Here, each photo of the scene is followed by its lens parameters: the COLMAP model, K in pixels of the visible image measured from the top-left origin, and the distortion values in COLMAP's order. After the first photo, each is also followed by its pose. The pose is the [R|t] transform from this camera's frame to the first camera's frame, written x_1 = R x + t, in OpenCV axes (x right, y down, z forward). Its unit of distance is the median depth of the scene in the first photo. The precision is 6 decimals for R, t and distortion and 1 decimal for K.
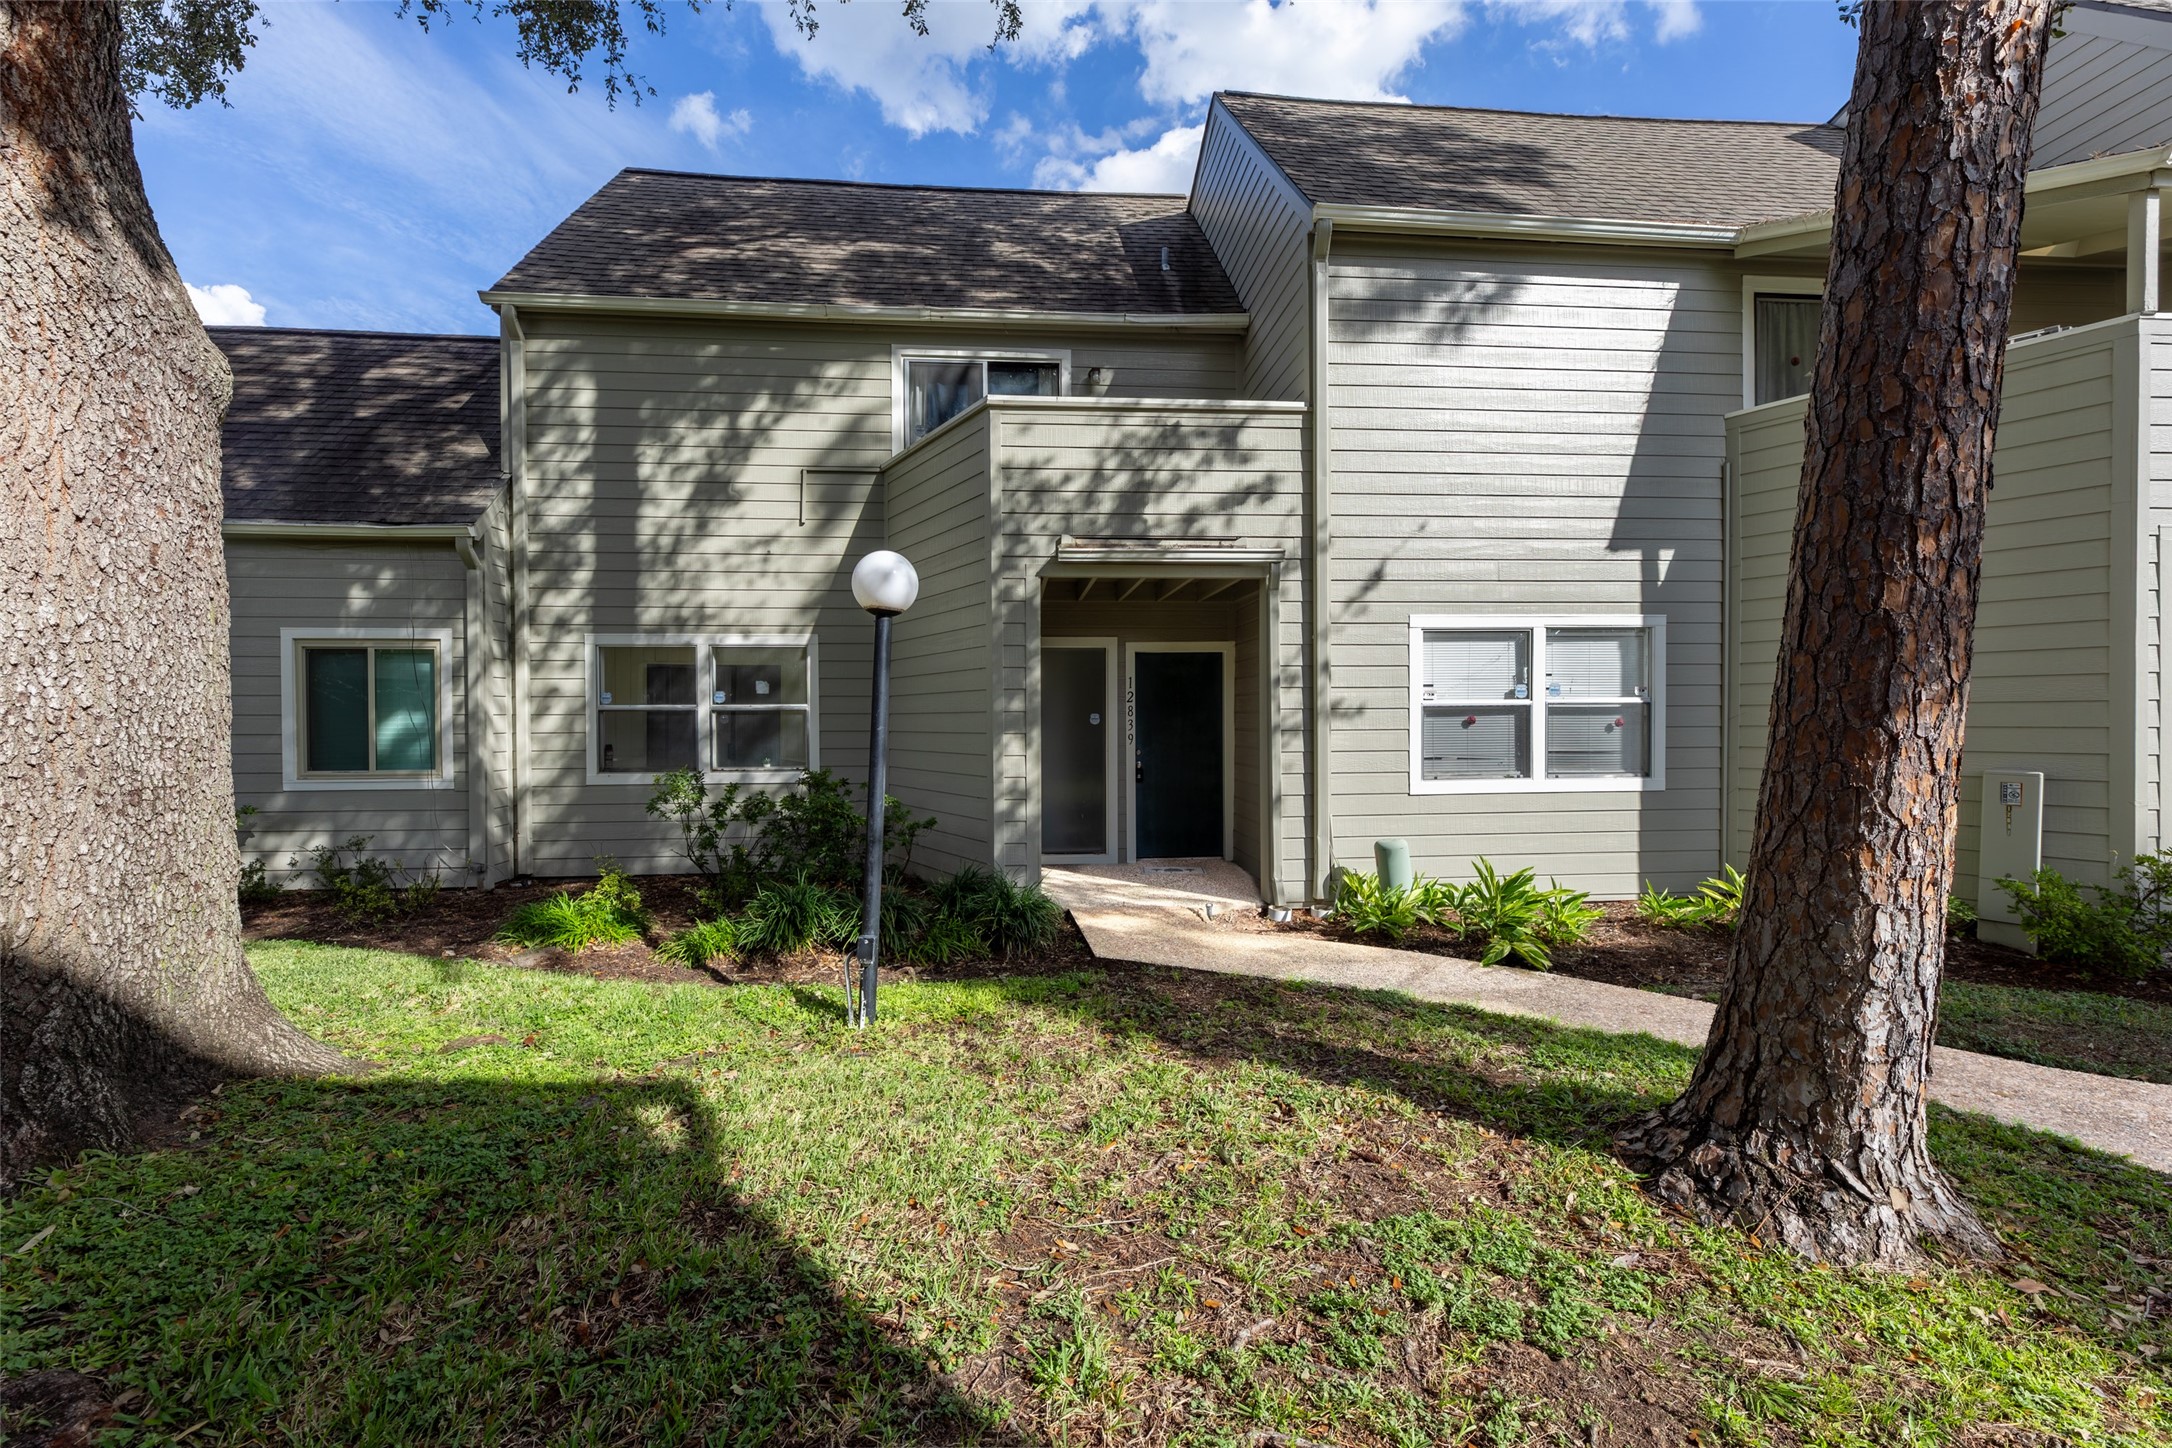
lens RADIAL K [[882.1, 0, 1085.3], [0, 882.1, 722.7], [0, 0, 1]] dist [0.006261, -0.000623]
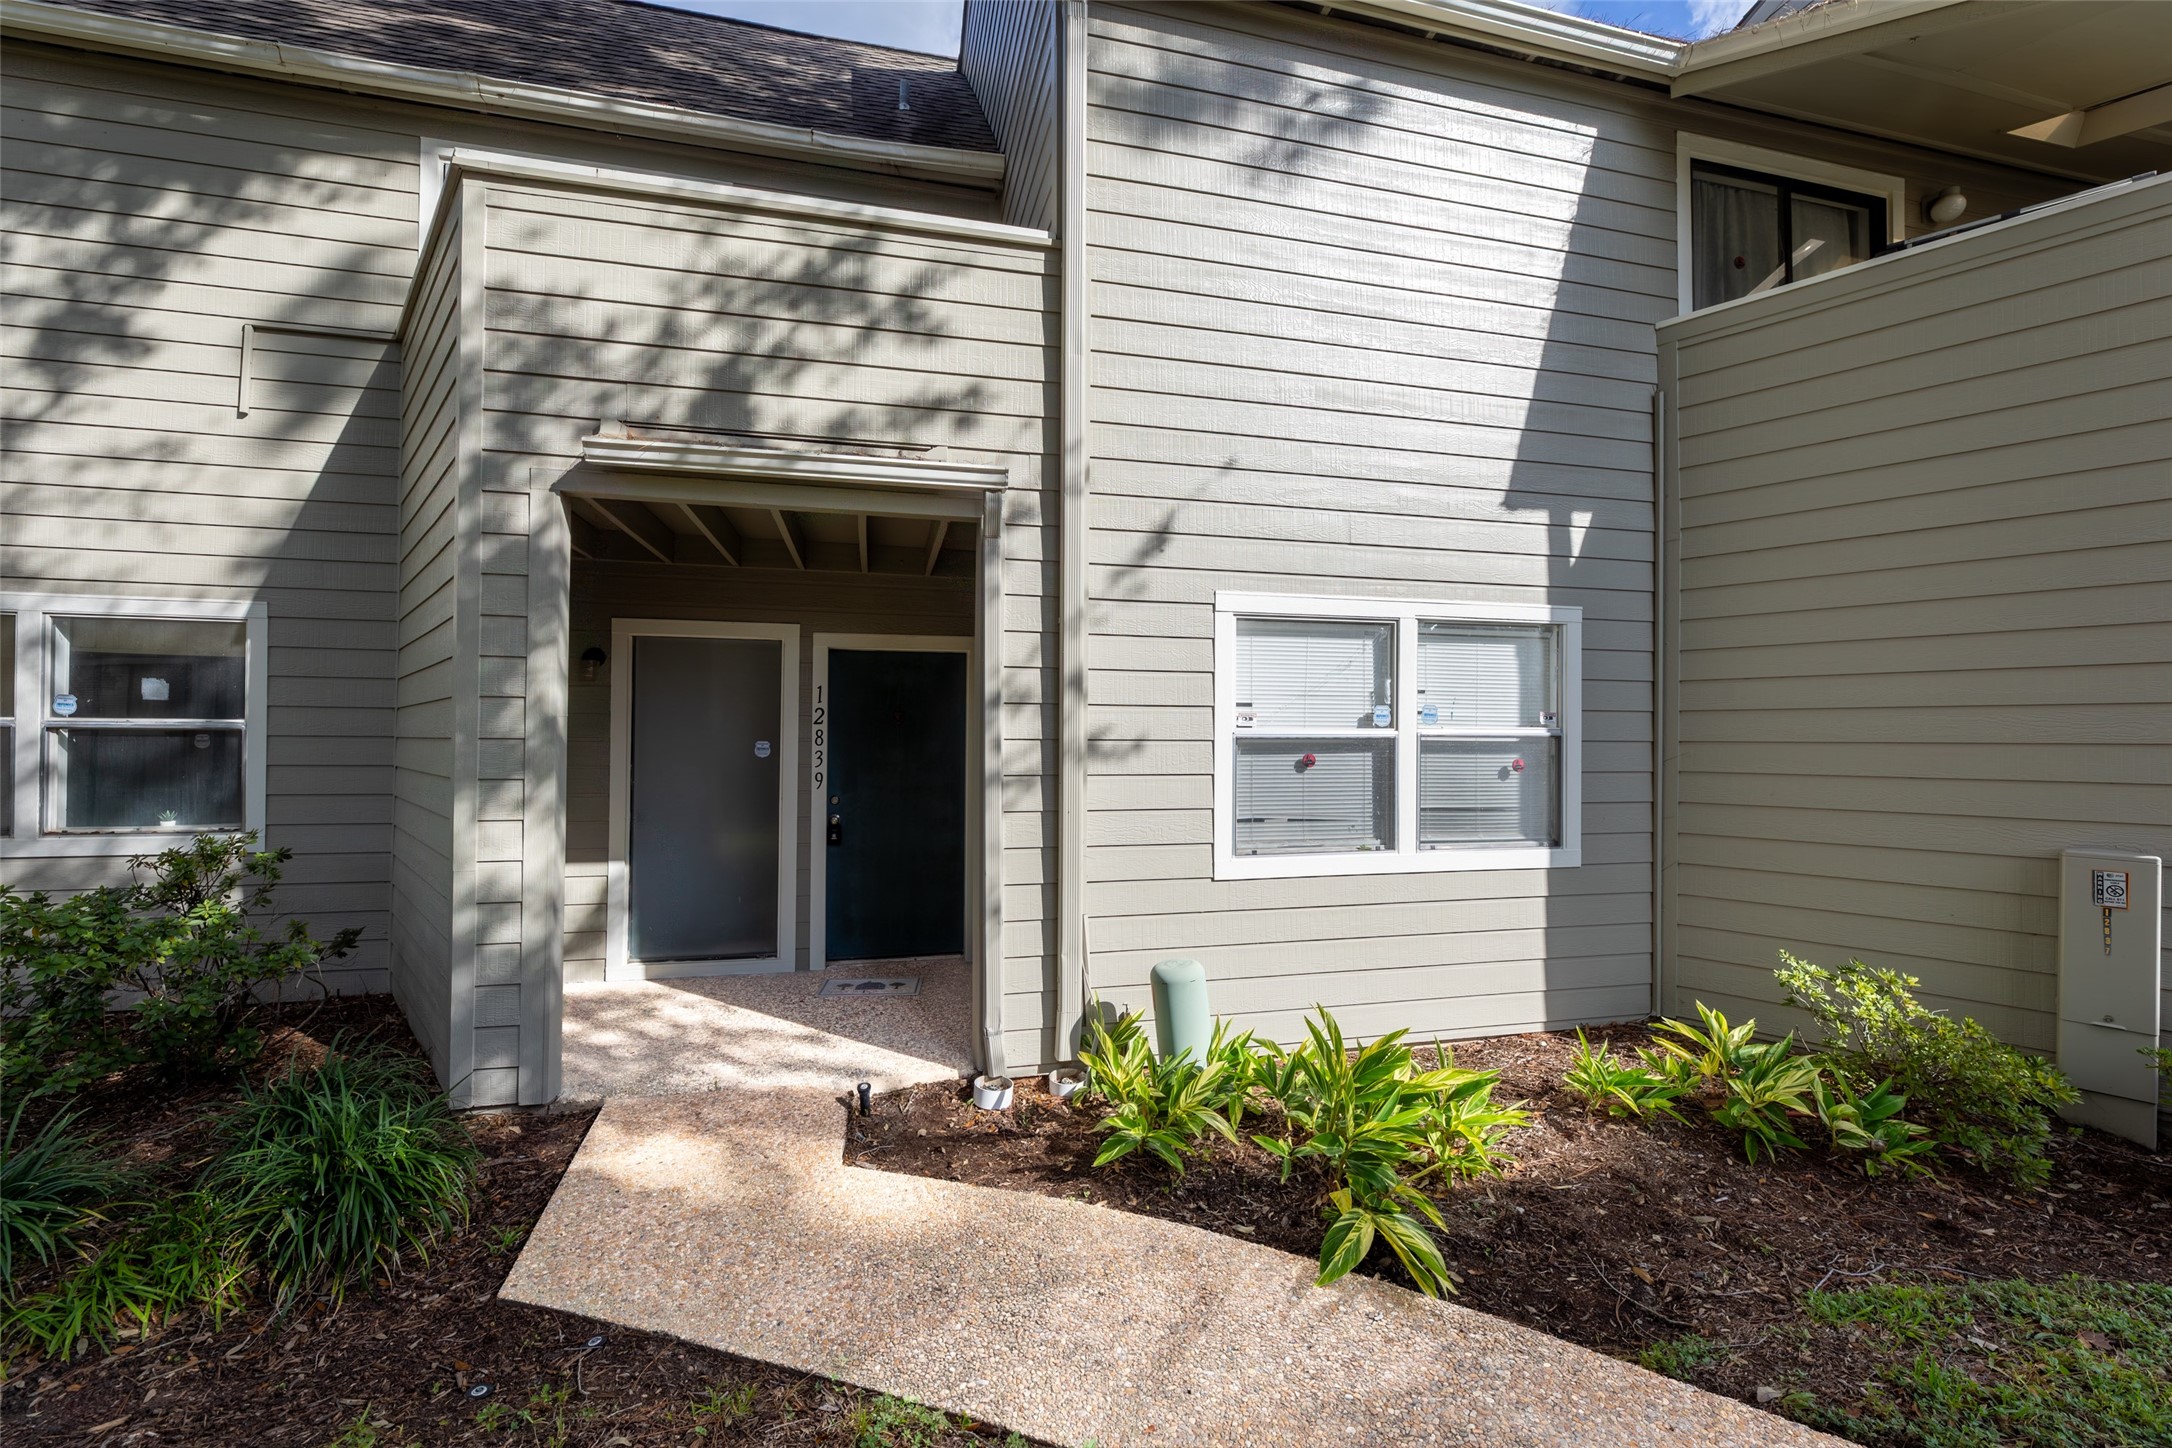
lens RADIAL K [[882.1, 0, 1086.3], [0, 882.1, 722.2], [0, 0, 1]] dist [0.006261, -0.000623]
pose [[0.988112, 0.013561, 0.153139, 0.180601], [-0.010470, 0.999725, -0.020973, -0.015338], [-0.153381, 0.019121, 0.987982, 0.394442]]
